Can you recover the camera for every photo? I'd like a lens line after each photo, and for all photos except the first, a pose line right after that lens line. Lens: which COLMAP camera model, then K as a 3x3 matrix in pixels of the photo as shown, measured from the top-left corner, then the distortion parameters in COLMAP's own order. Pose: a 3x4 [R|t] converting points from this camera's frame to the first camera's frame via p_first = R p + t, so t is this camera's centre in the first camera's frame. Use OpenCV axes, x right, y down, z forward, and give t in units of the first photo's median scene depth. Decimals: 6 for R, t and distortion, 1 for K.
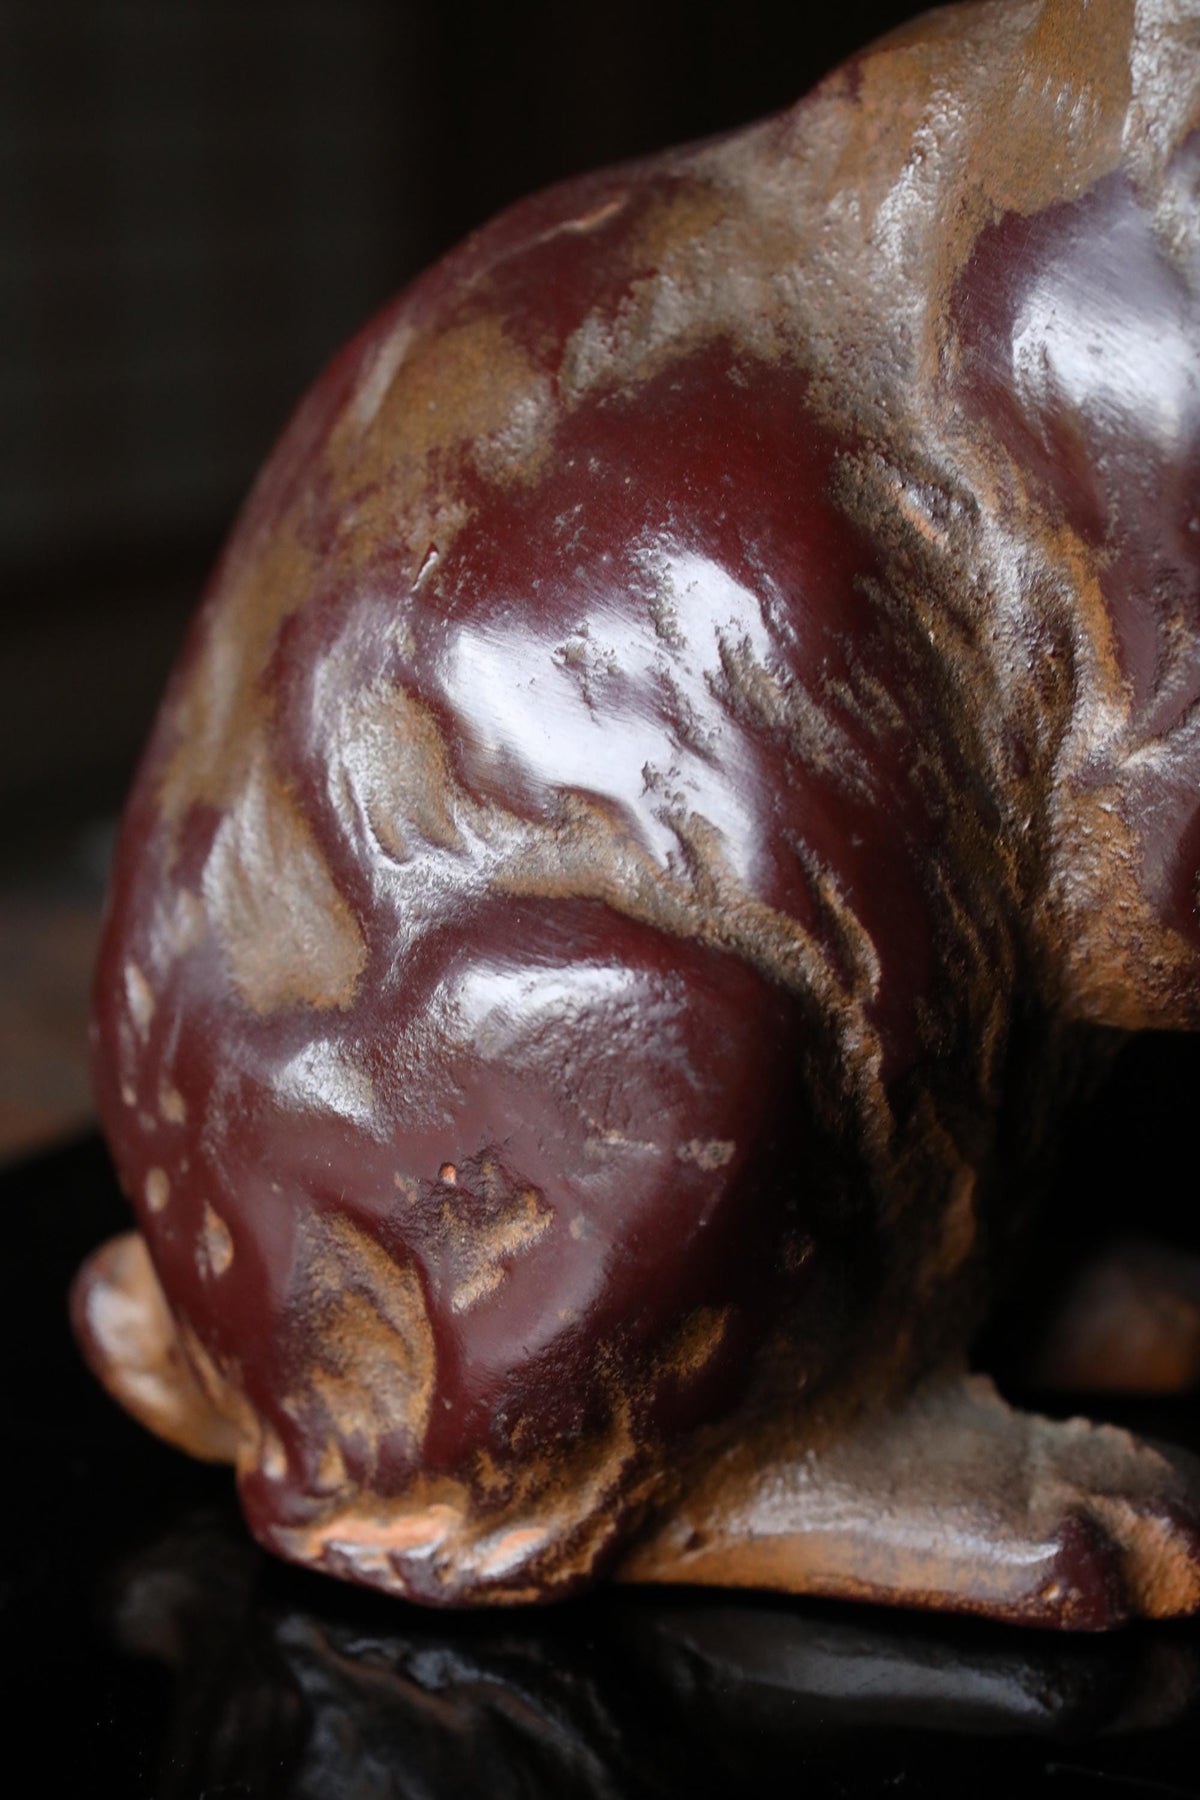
lens RADIAL K [[3024.4, 0, 607.6], [0, 3024.4, 910.6], [0, 0, 1]] dist [0.021413, 0.000000]
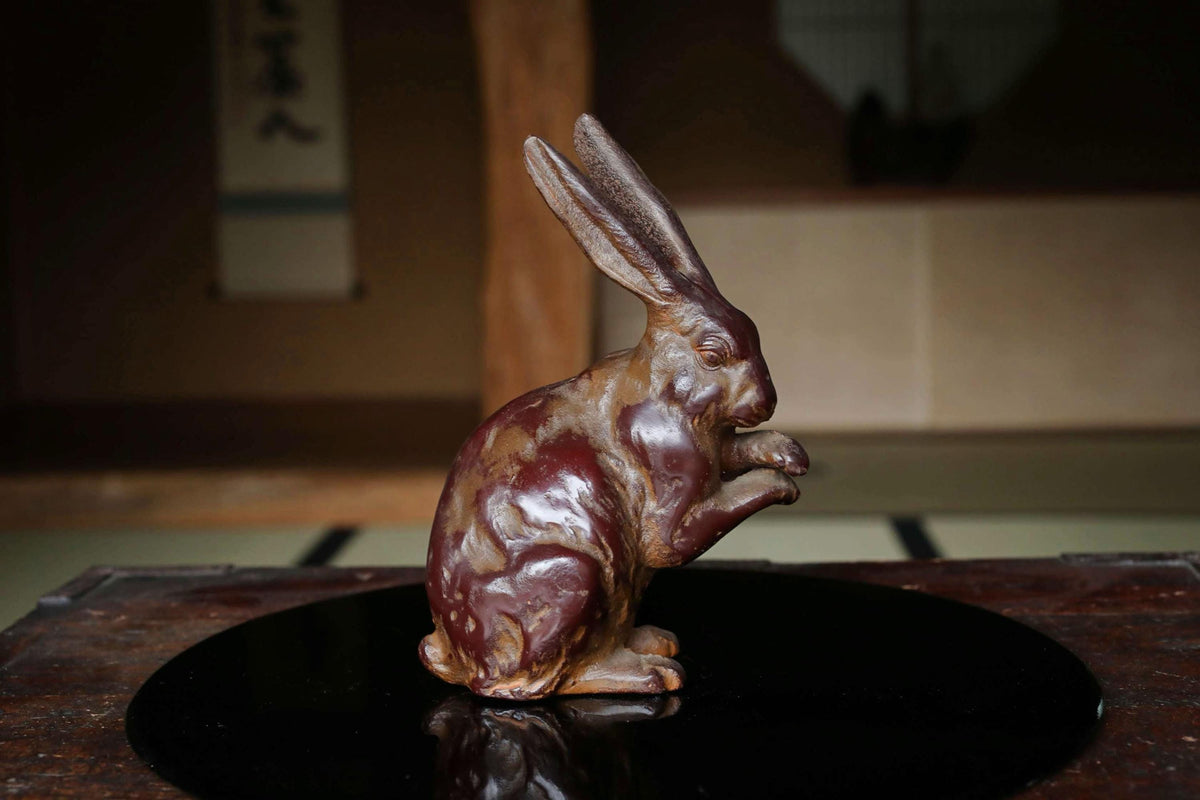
lens RADIAL K [[2016.2, 0, 604.2], [0, 2016.2, 472.3], [0, 0, 1]] dist [0.021413, 0.000000]
pose [[0.967535, -0.037924, 0.249876, -0.731735], [0.061951, 0.994103, -0.089000, 0.173753], [-0.245027, 0.101590, 0.964179, -2.168226]]
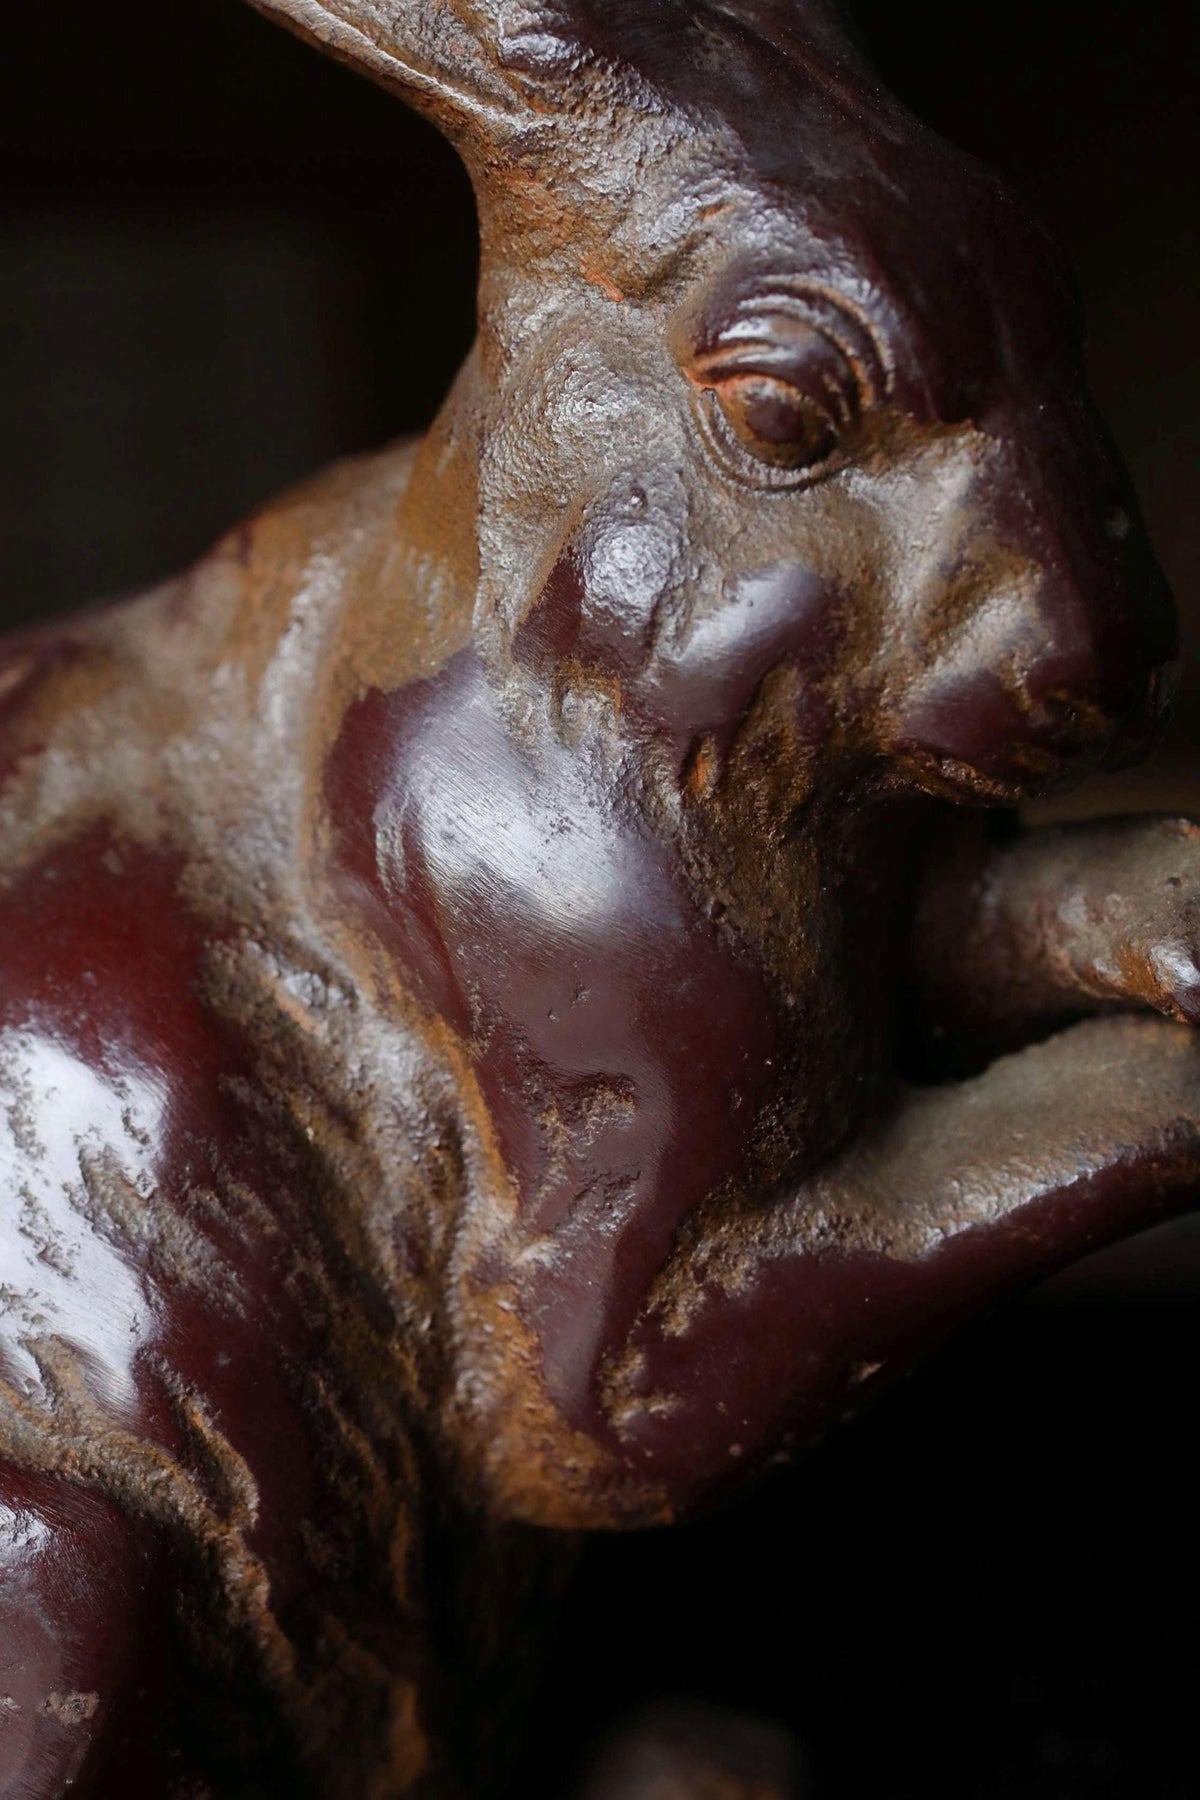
lens RADIAL K [[3024.4, 0, 686.1], [0, 3024.4, 921.0], [0, 0, 1]] dist [0.021413, 0.000000]
pose [[0.999163, -0.039906, 0.008944, 0.214925], [0.040409, 0.997017, -0.065756, -0.088130], [-0.006293, 0.066063, 0.997796, 0.048642]]
